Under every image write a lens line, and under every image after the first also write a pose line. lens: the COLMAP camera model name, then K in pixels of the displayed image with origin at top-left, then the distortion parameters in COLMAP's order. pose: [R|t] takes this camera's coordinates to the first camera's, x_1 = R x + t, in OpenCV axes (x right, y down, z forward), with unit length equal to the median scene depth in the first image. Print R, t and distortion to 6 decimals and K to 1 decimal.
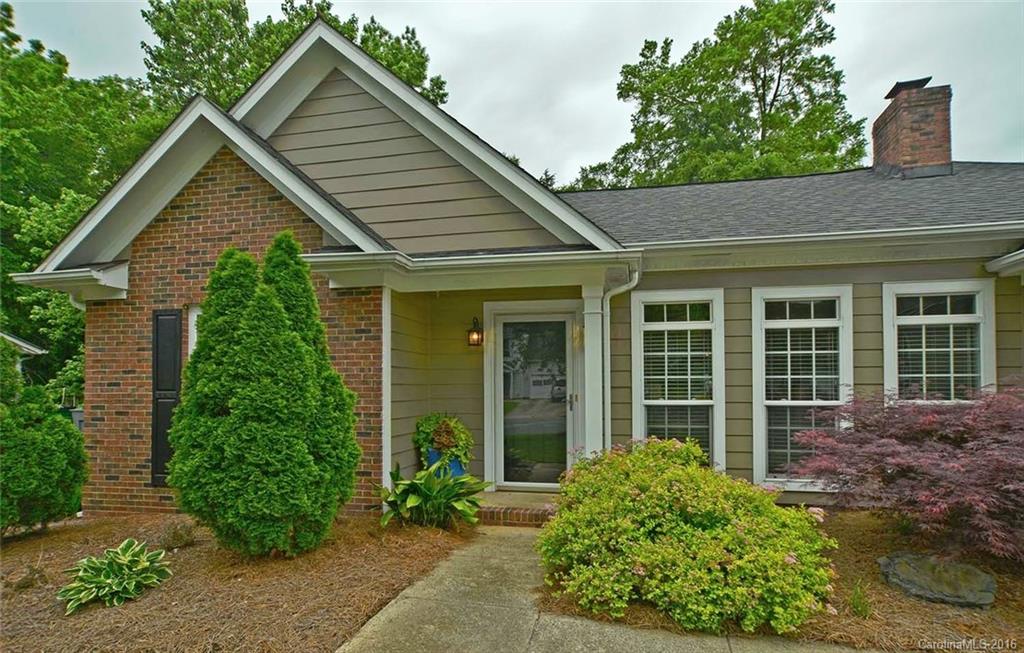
lens RADIAL K [[505.6, 0, 511.4], [0, 505.6, 354.9], [0, 0, 1]] dist [0.000293, 0.001347]
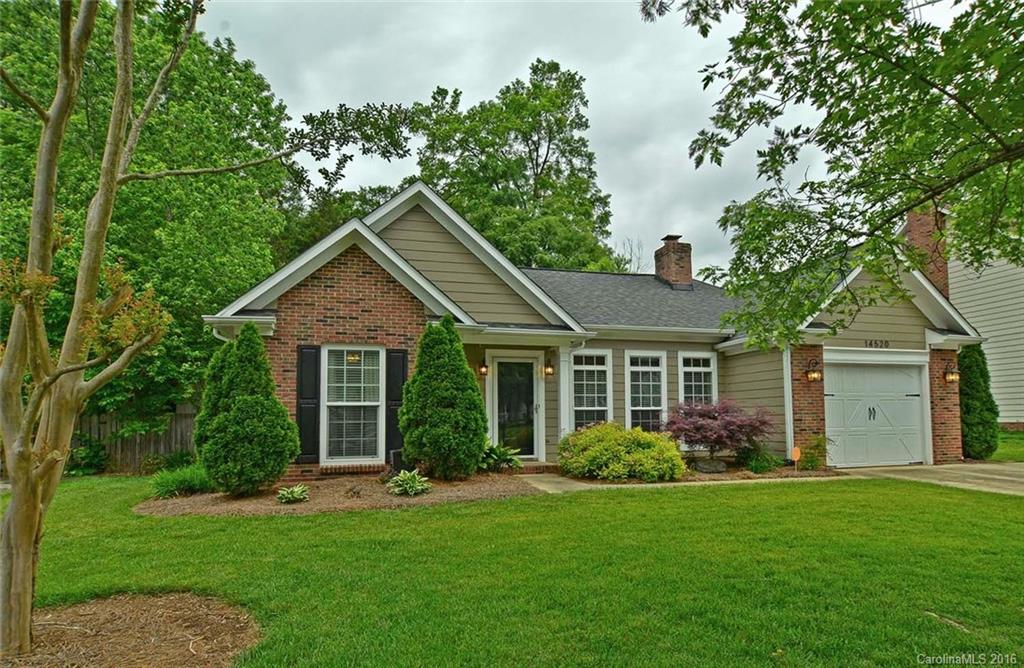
lens RADIAL K [[526.4, 0, 512.0], [0, 526.4, 334.0], [0, 0, 1]] dist [-0.030300, 0.000136]
pose [[0.905845, 0.061903, 0.419061, -0.760150], [-0.022931, 0.994980, -0.097409, 0.015102], [-0.422987, 0.078628, 0.902718, -0.647303]]
